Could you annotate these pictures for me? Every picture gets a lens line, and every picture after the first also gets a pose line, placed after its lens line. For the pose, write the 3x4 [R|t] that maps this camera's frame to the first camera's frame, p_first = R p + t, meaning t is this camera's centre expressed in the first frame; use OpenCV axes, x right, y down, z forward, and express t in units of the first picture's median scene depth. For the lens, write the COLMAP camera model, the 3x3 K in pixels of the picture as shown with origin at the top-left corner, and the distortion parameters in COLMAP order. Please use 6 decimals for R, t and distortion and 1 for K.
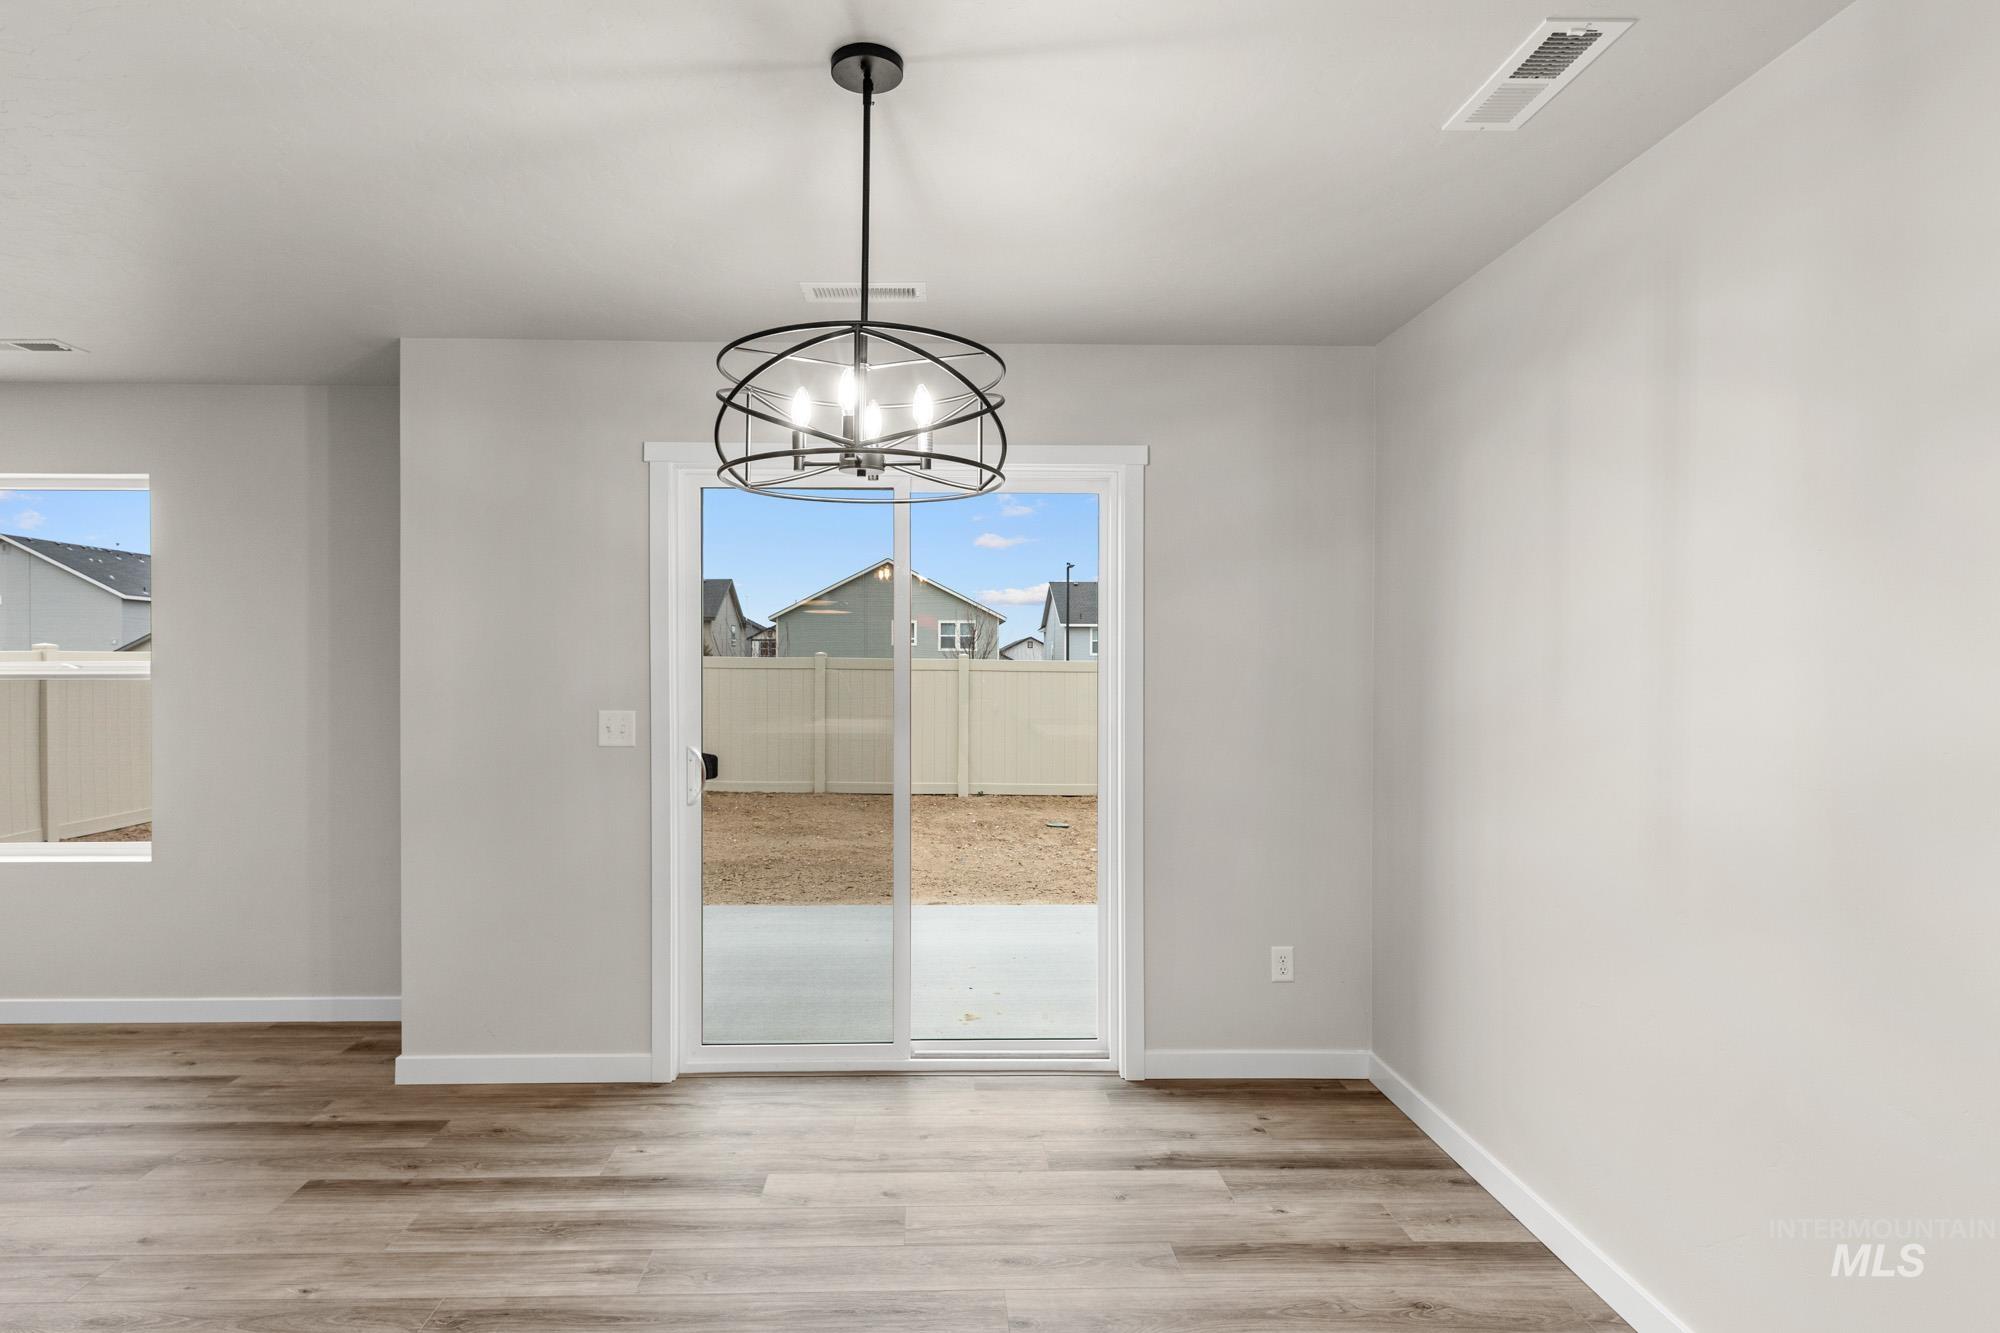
lens RADIAL K [[1053.4, 0, 961.3], [0, 1053.4, 673.8], [0, 0, 1]] dist [0.001495, -0.000352]
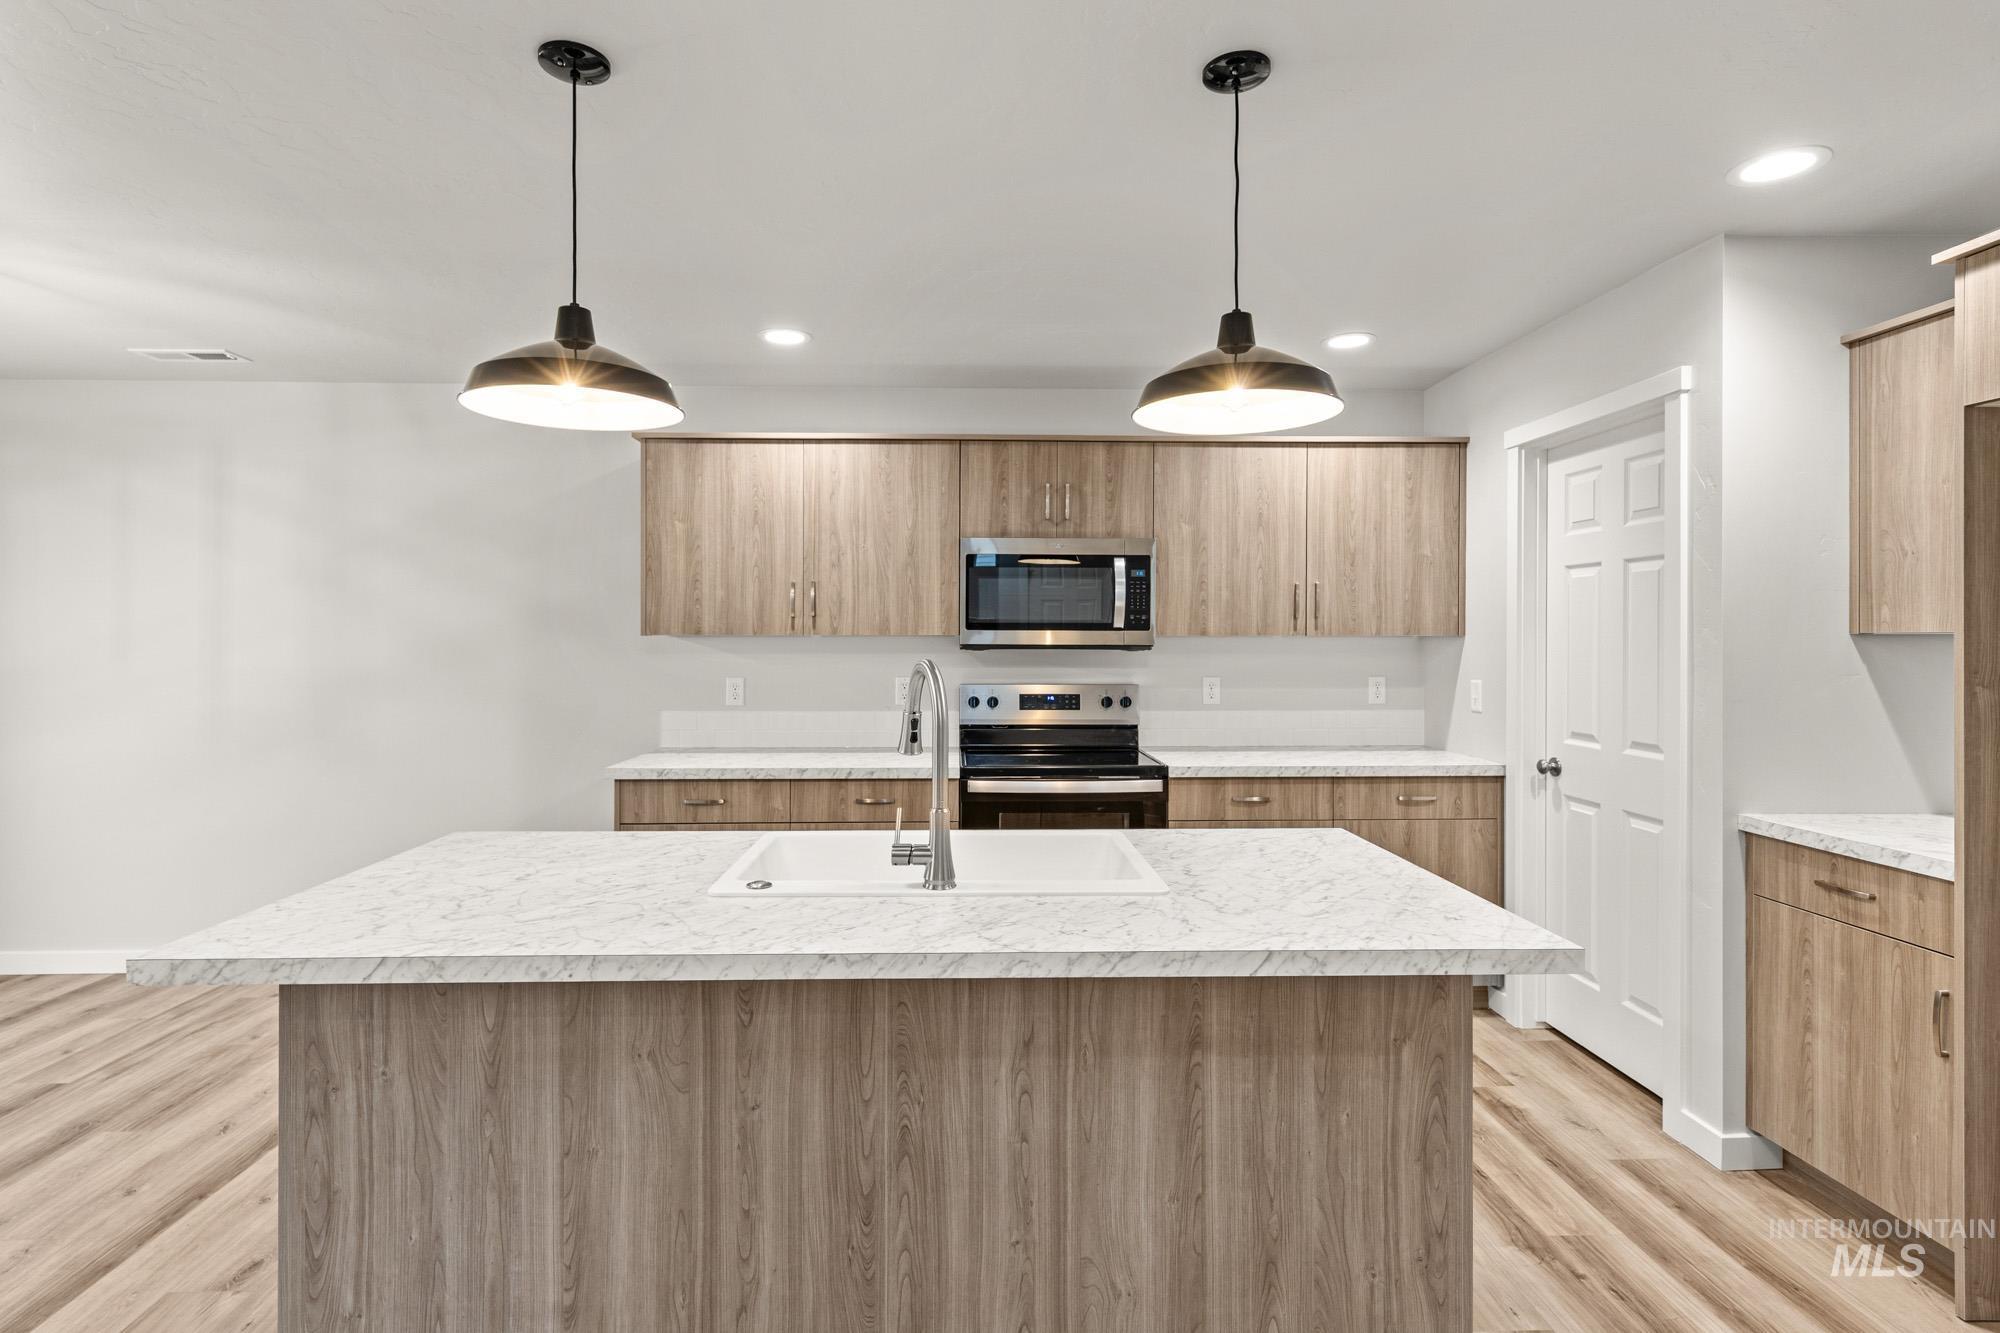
lens RADIAL K [[981.1, 0, 984.0], [0, 981.1, 637.4], [0, 0, 1]] dist [0.004311, -0.000029]
pose [[-0.005259, 0.000321, 0.999986, -0.744055], [0.006872, 0.999976, -0.000284, 0.001414], [-0.999963, 0.006870, -0.005261, -0.285504]]
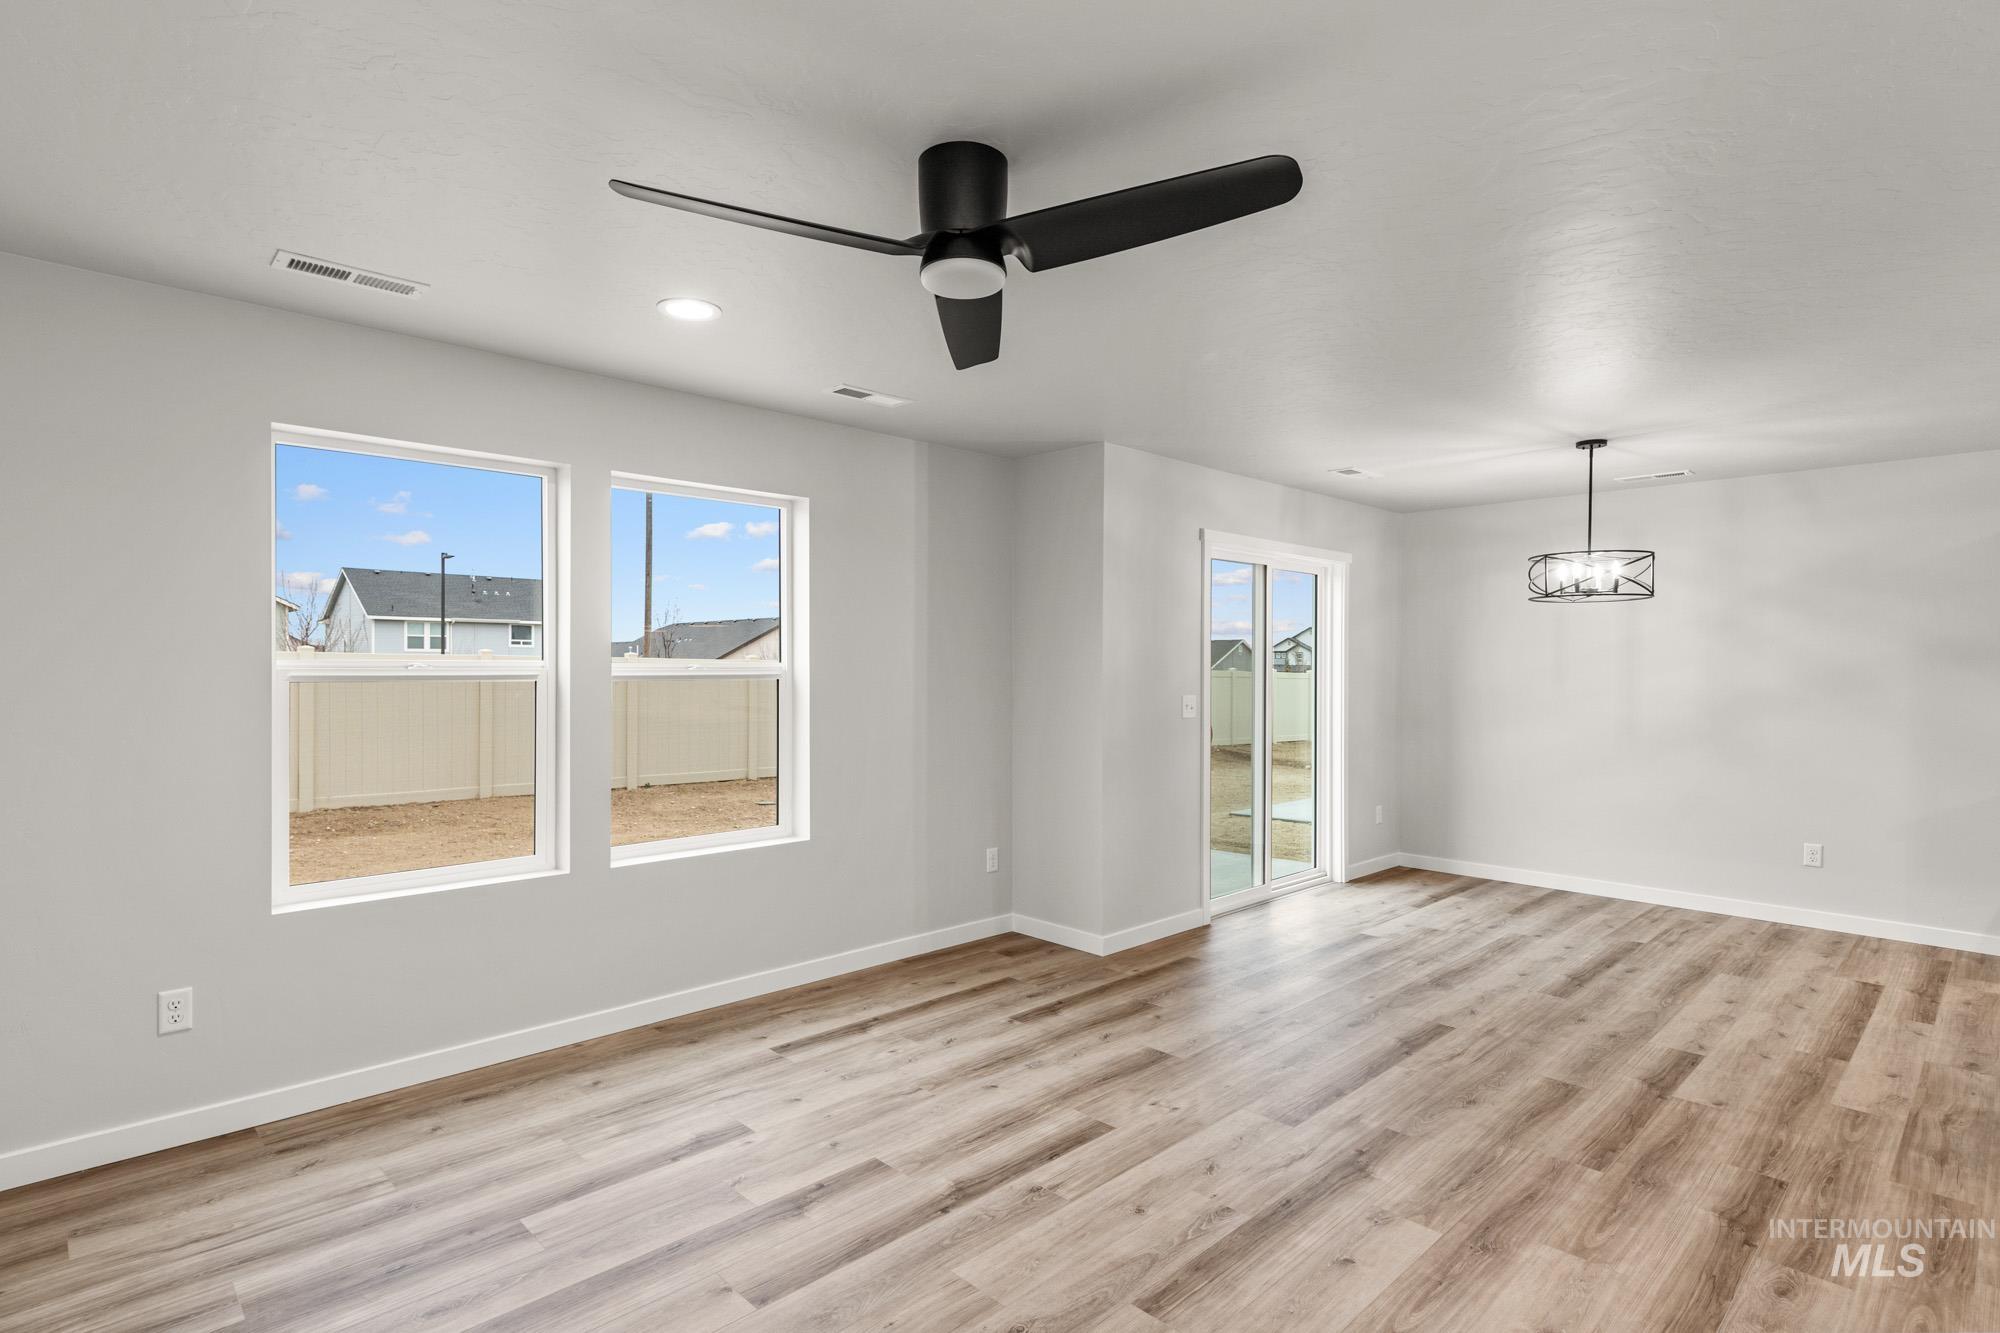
lens RADIAL K [[1008.1, 0, 995.6], [0, 1008.1, 671.5], [0, 0, 1]] dist [0.003198, 0.000202]
pose [[0.736476, -0.003935, 0.676452, -1.504037], [0.003205, 0.999992, 0.002327, -0.005356], [-0.676456, 0.000454, 0.736483, 0.075753]]
